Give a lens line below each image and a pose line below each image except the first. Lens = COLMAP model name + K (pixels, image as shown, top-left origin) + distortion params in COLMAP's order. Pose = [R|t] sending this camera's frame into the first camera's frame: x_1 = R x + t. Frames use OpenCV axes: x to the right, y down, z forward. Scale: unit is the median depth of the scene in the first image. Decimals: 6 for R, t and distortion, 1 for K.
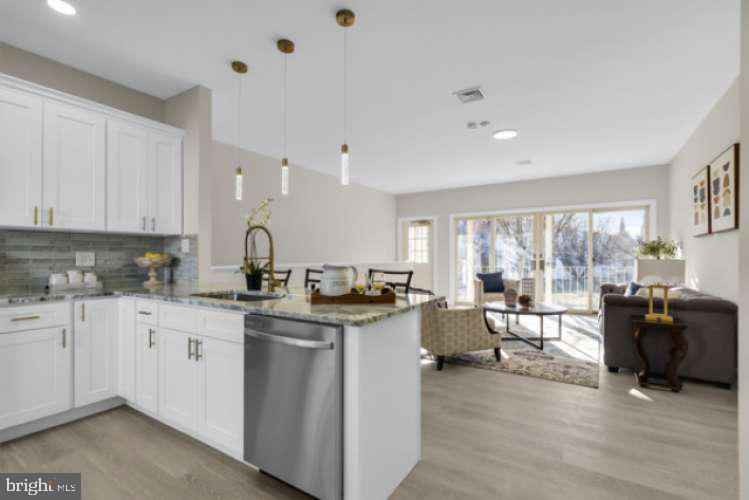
lens RADIAL K [[341.8, 0, 373.2], [0, 341.8, 255.9], [0, 0, 1]] dist [-0.010800, 0.000710]
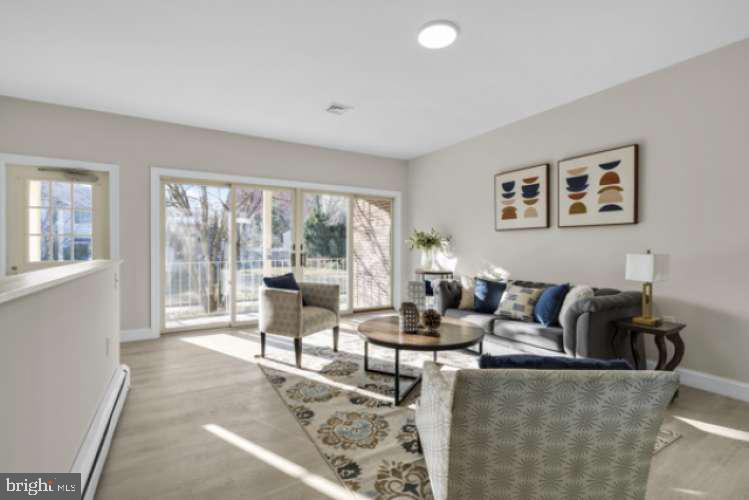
lens RADIAL K [[341.8, 0, 373.2], [0, 341.8, 255.9], [0, 0, 1]] dist [-0.010800, 0.000710]
pose [[0.434897, -0.021927, 0.900213, -0.228262], [-0.003604, 0.999653, 0.026090, -0.002464], [-0.900473, -0.014590, 0.434667, 1.071589]]
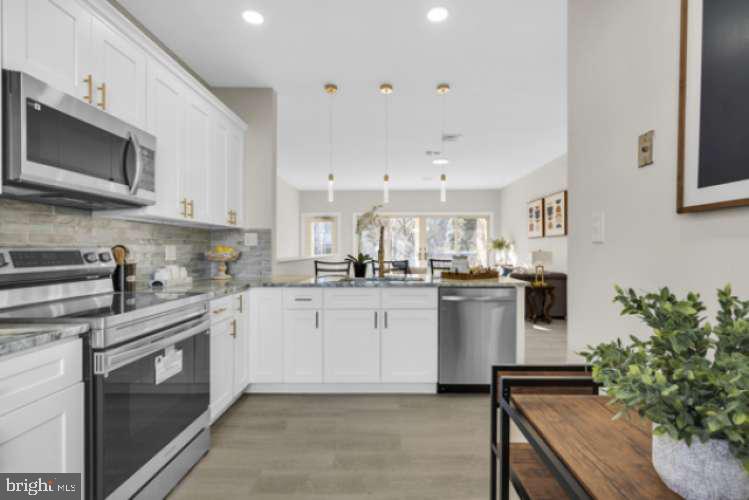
lens RADIAL K [[341.8, 0, 373.2], [0, 341.8, 255.9], [0, 0, 1]] dist [-0.010800, 0.000710]
pose [[0.855110, -0.009991, 0.518350, -0.727090], [-0.002835, 0.999709, 0.023946, -0.005679], [-0.518438, -0.021946, 0.854833, -0.072372]]
